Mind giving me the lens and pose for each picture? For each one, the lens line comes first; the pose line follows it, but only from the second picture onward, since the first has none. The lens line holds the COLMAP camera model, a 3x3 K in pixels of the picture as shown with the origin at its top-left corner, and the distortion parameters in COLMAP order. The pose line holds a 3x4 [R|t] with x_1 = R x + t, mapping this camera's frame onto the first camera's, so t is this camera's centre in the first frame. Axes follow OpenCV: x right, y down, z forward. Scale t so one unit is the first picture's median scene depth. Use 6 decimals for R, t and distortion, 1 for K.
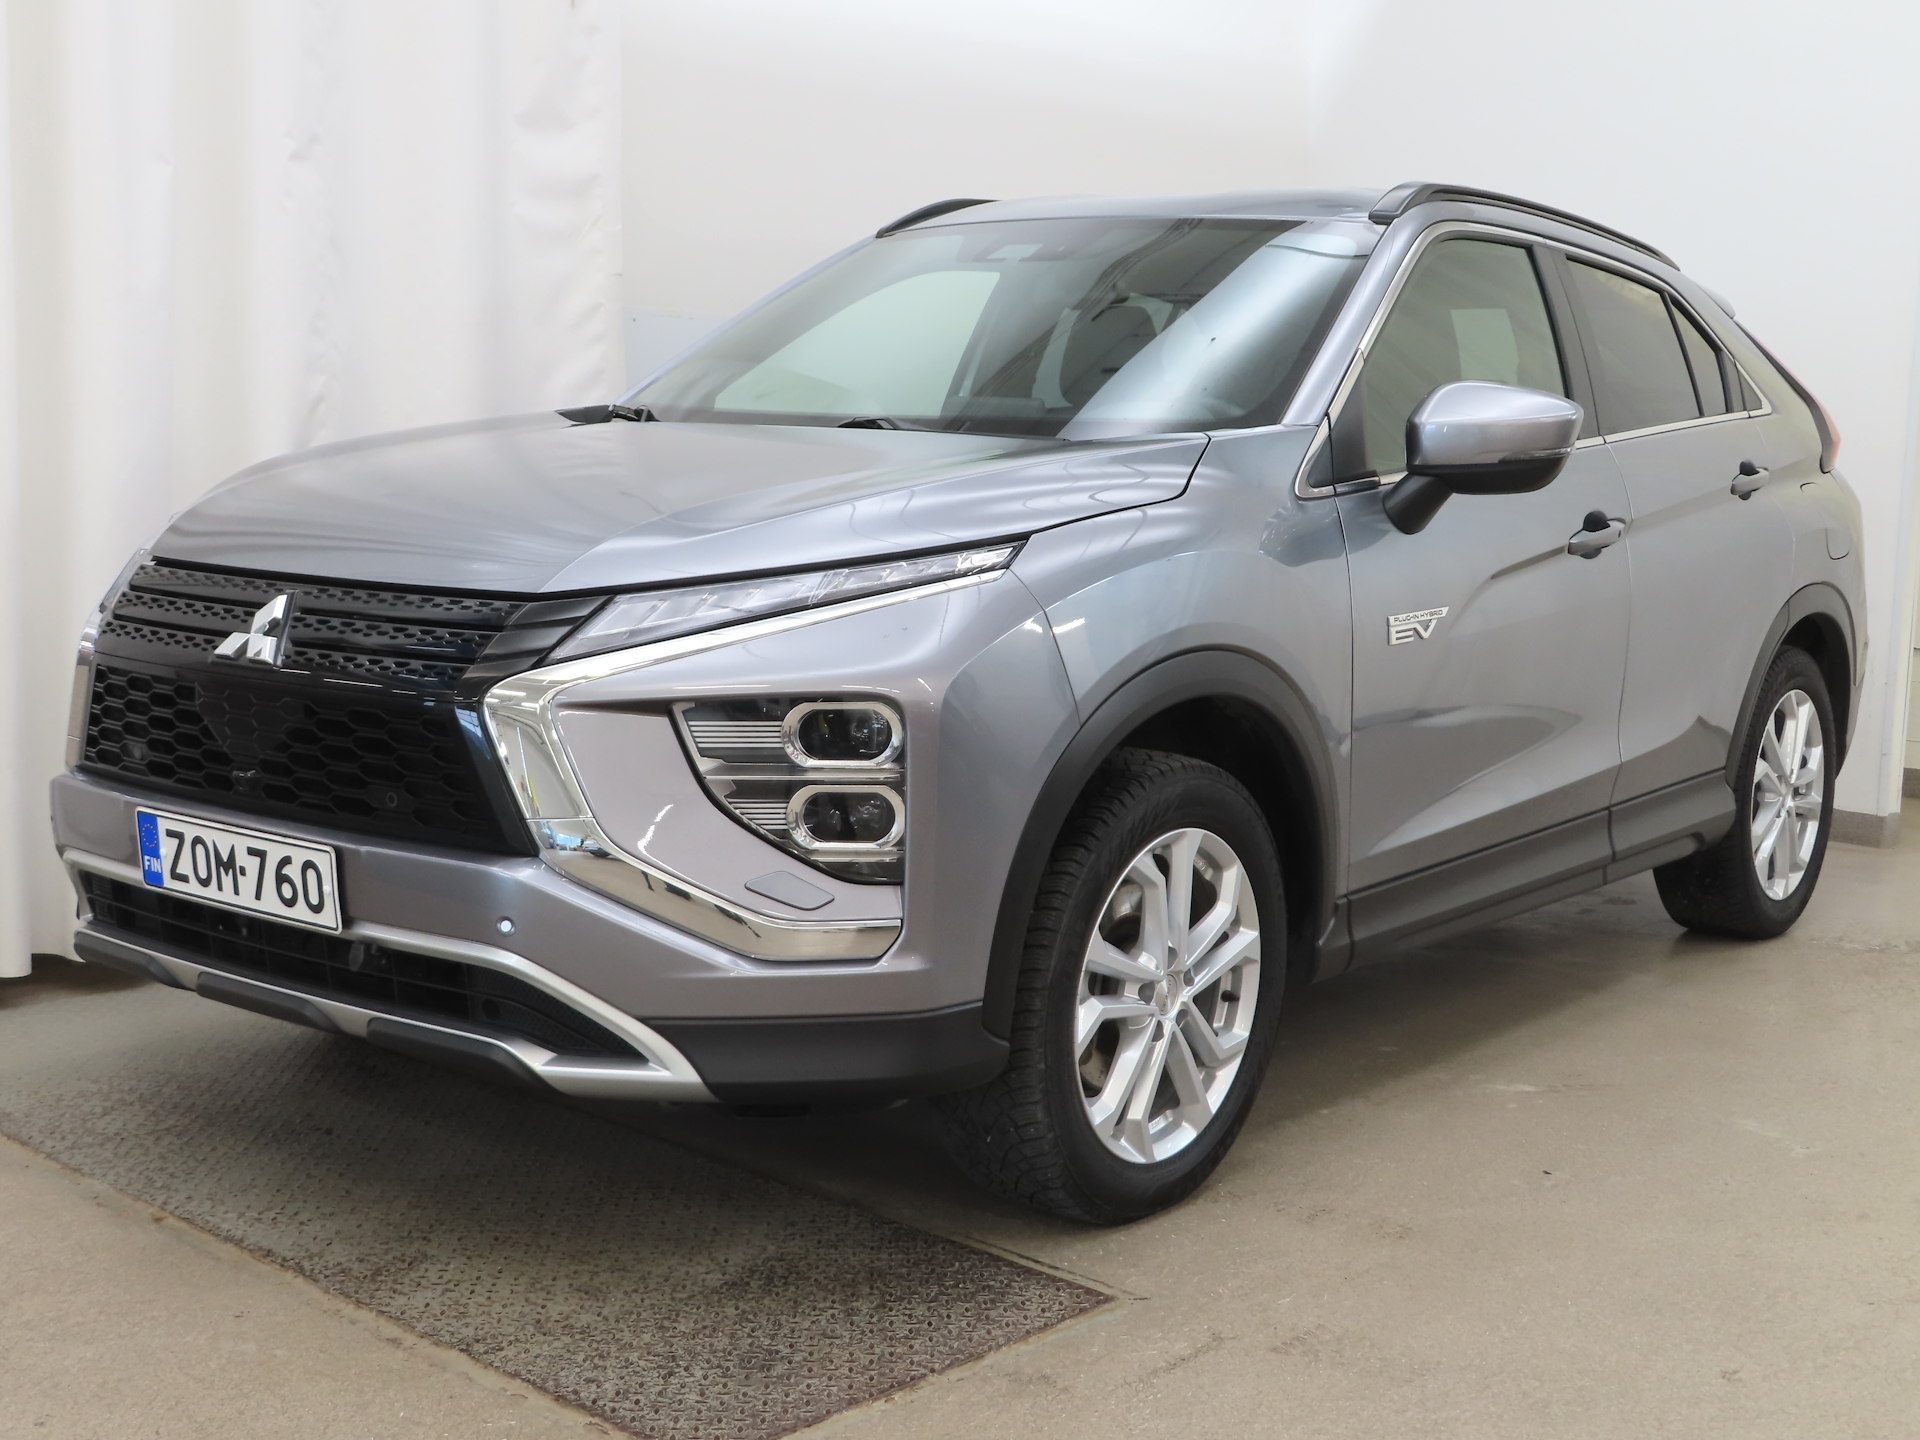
lens RADIAL K [[2364.4, 0, 960.0], [0, 2364.4, 720.0], [0, 0, 1]] dist [0.009137, 0.025664]
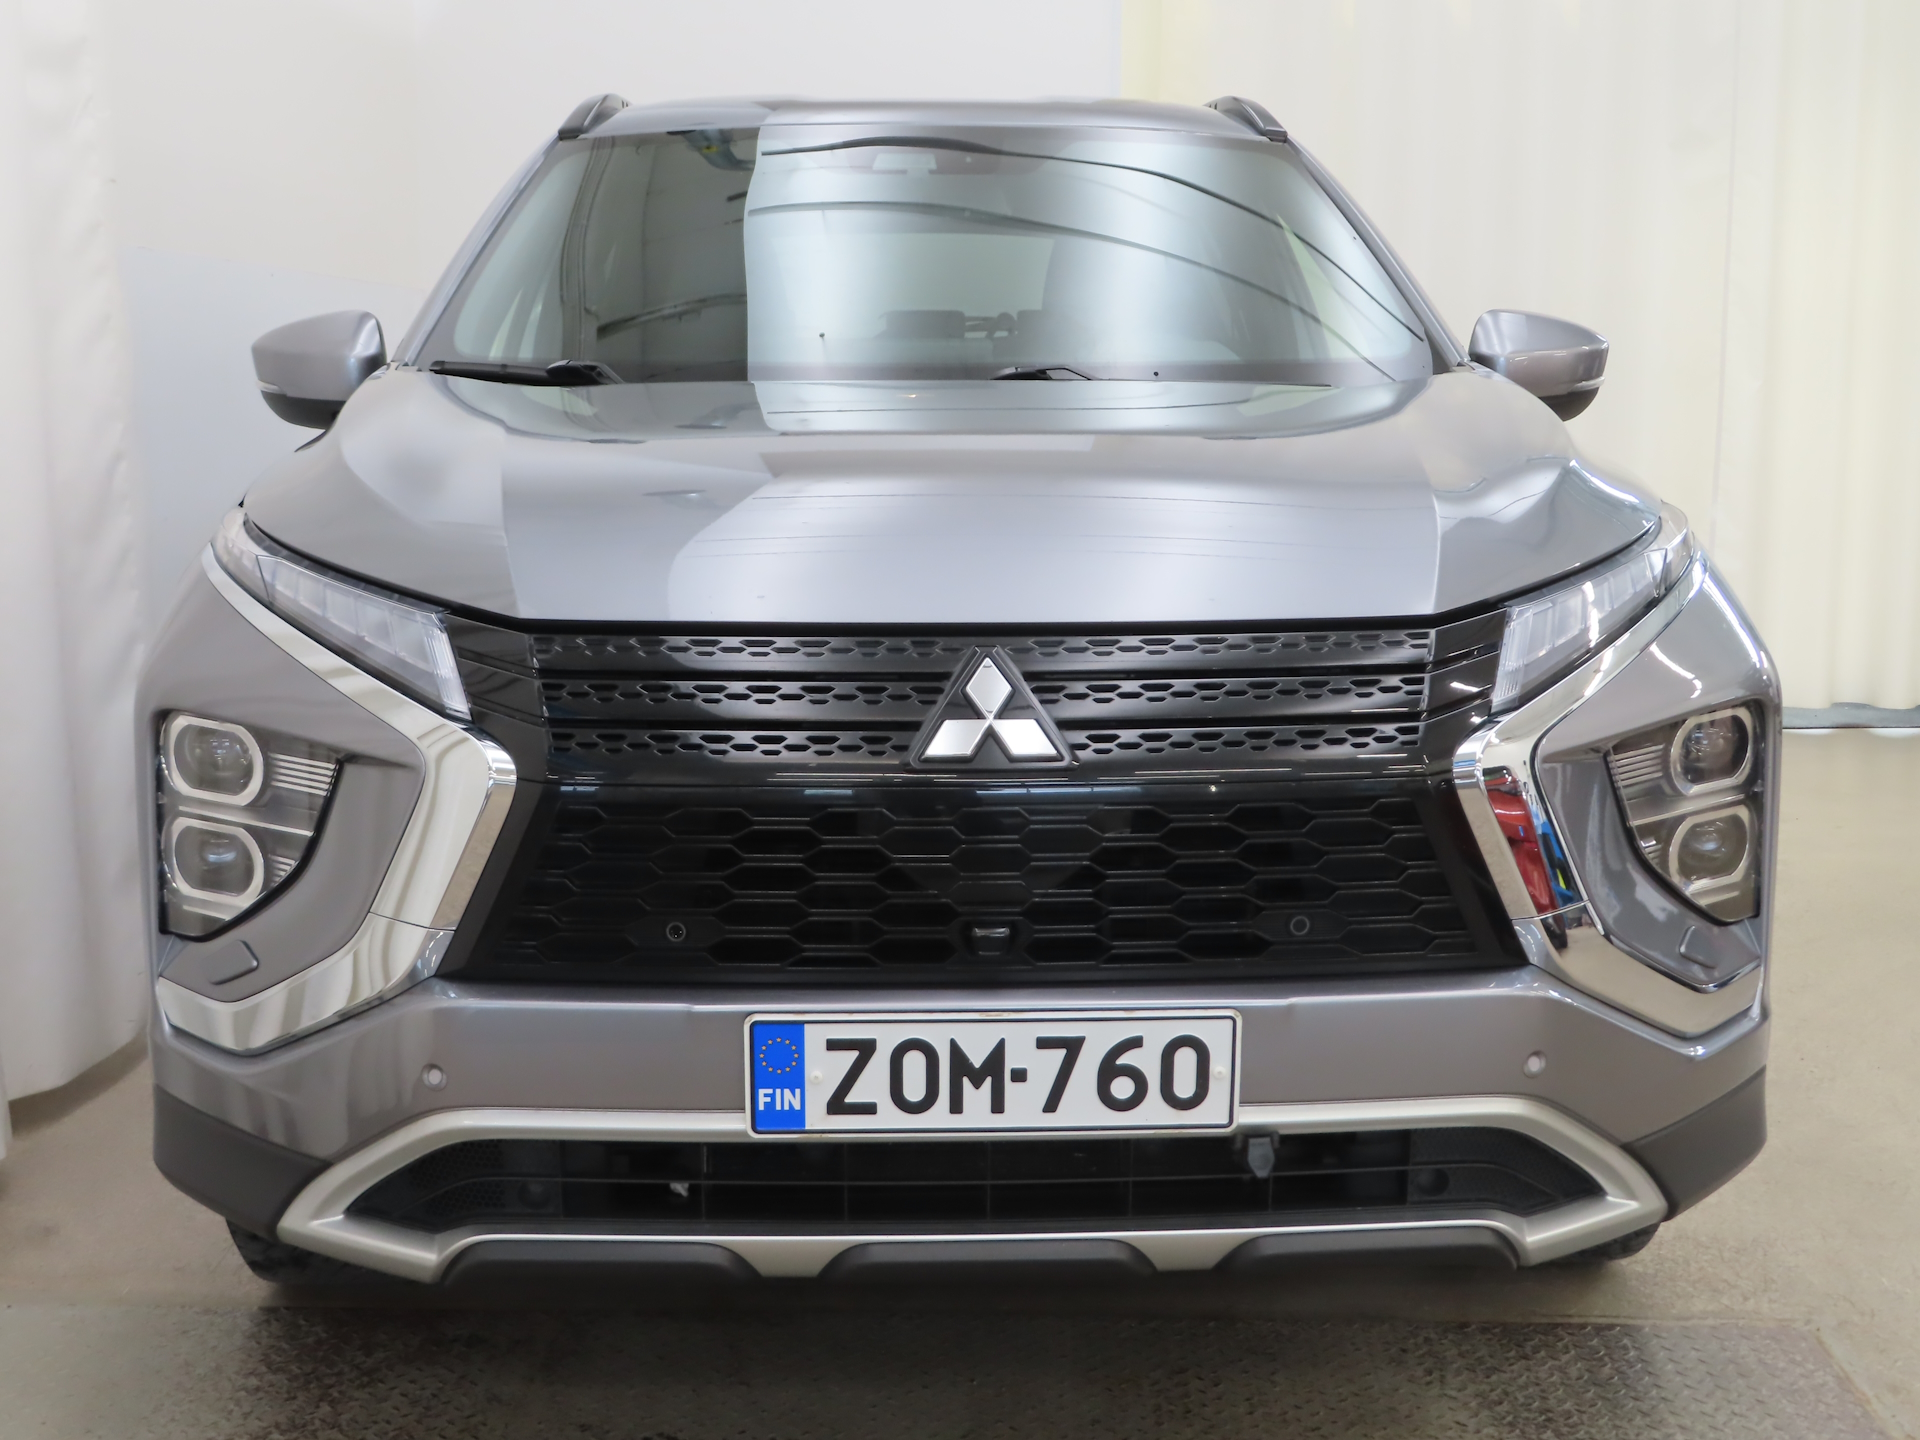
lens RADIAL K [[2364.4, 0, 960.0], [0, 2364.4, 720.0], [0, 0, 1]] dist [0.009137, 0.025664]
pose [[0.769797, -0.124026, 0.626122, -0.713405], [0.106019, 0.992159, 0.066185, -0.080250], [-0.629422, 0.015432, 0.776911, 0.488562]]
